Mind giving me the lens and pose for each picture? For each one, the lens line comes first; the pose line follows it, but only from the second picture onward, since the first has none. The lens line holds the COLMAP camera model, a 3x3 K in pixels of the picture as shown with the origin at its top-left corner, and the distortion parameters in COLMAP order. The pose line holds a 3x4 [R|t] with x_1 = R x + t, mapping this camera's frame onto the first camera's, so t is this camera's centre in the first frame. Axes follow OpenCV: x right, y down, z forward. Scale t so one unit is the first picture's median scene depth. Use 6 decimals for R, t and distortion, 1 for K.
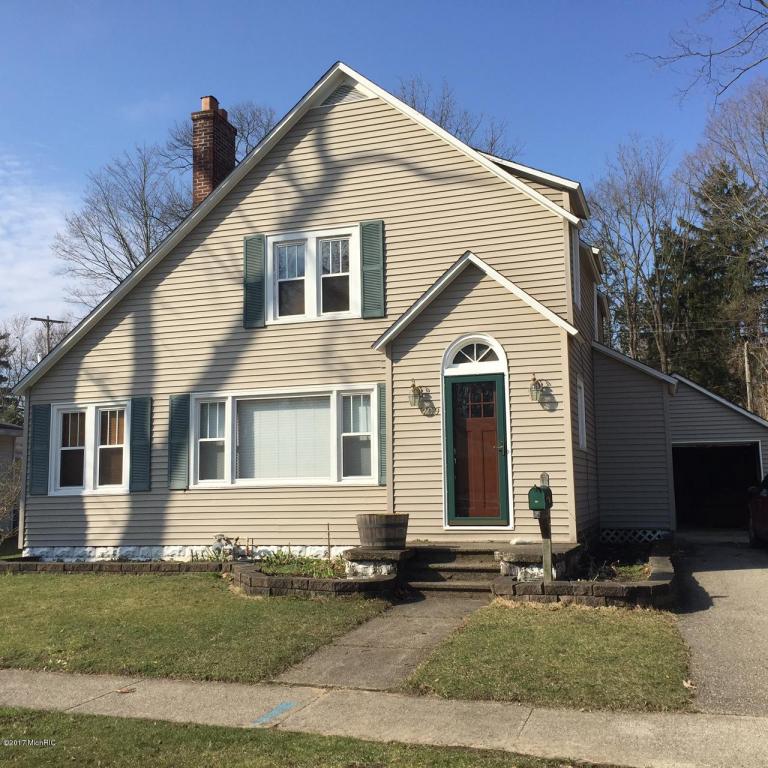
lens RADIAL K [[850.3, 0, 384.0], [0, 850.3, 384.0], [0, 0, 1]] dist [0.068493, -0.027938]
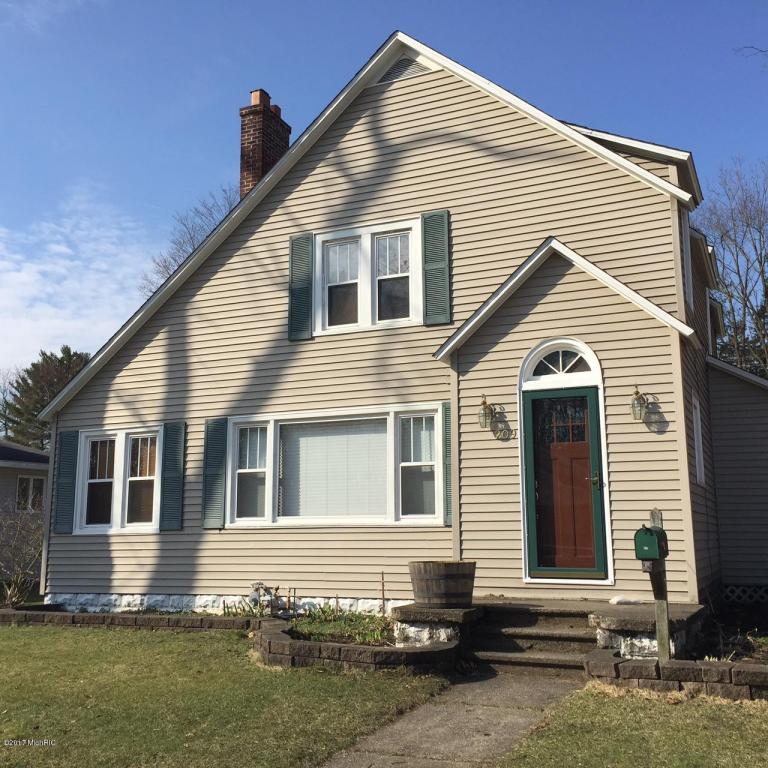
lens RADIAL K [[850.3, 0, 384.0], [0, 850.3, 384.0], [0, 0, 1]] dist [0.068493, -0.027938]
pose [[0.994322, -0.007034, -0.106178, 0.023801], [0.001513, 0.998646, -0.051992, 0.023997], [0.106400, 0.051536, 0.992987, 0.163567]]
